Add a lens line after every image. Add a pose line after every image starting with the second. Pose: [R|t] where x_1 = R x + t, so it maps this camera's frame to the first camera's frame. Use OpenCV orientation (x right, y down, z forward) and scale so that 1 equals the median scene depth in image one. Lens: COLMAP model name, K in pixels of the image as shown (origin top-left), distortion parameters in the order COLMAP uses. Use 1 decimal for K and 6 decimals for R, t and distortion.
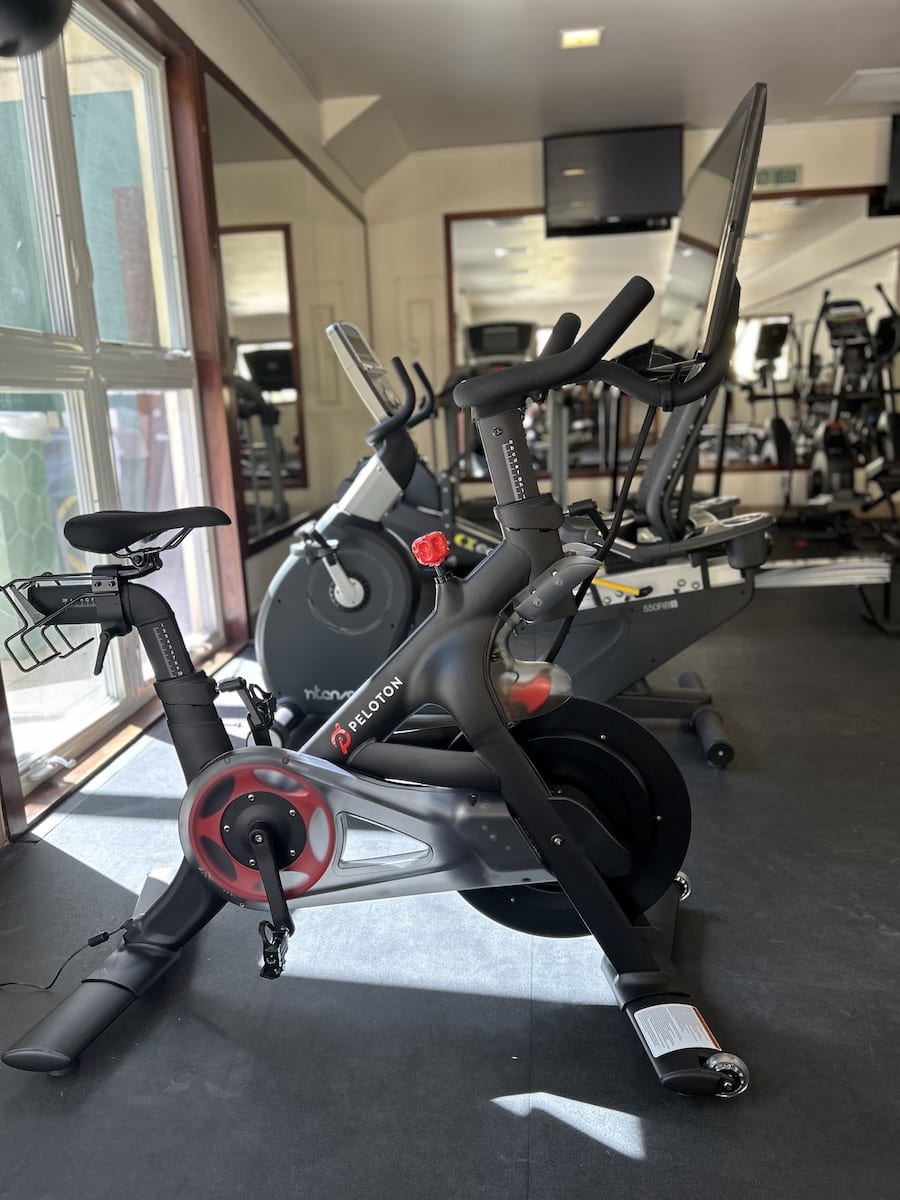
lens RADIAL K [[908.1, 0, 451.1], [0, 908.1, 605.4], [0, 0, 1]] dist [0.037307, -0.048745]
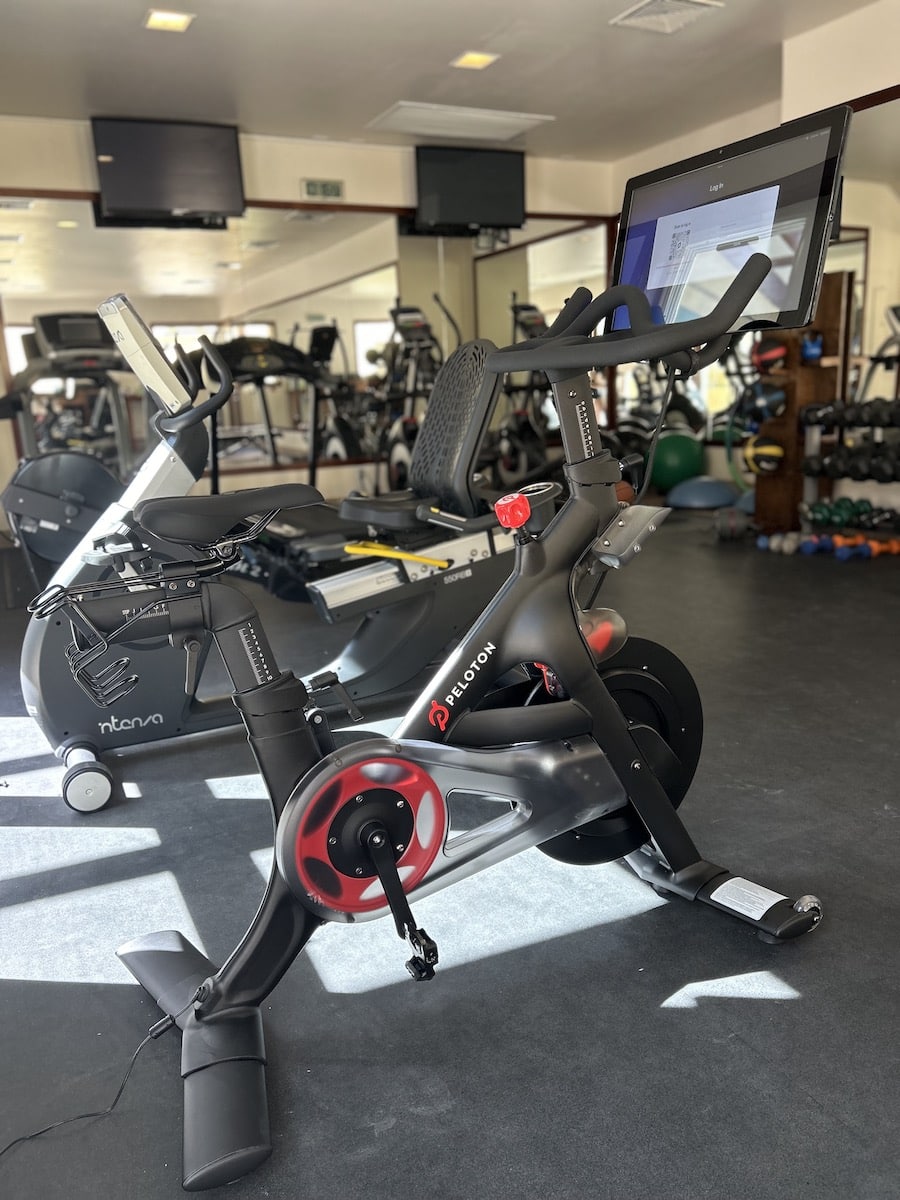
lens RADIAL K [[908.1, 0, 454.1], [0, 908.1, 602.6], [0, 0, 1]] dist [0.037307, -0.048745]
pose [[0.836579, -0.127112, 0.532896, -0.582634], [0.133403, 0.990697, 0.026887, 0.003540], [-0.531356, 0.048597, 0.845753, 0.162857]]
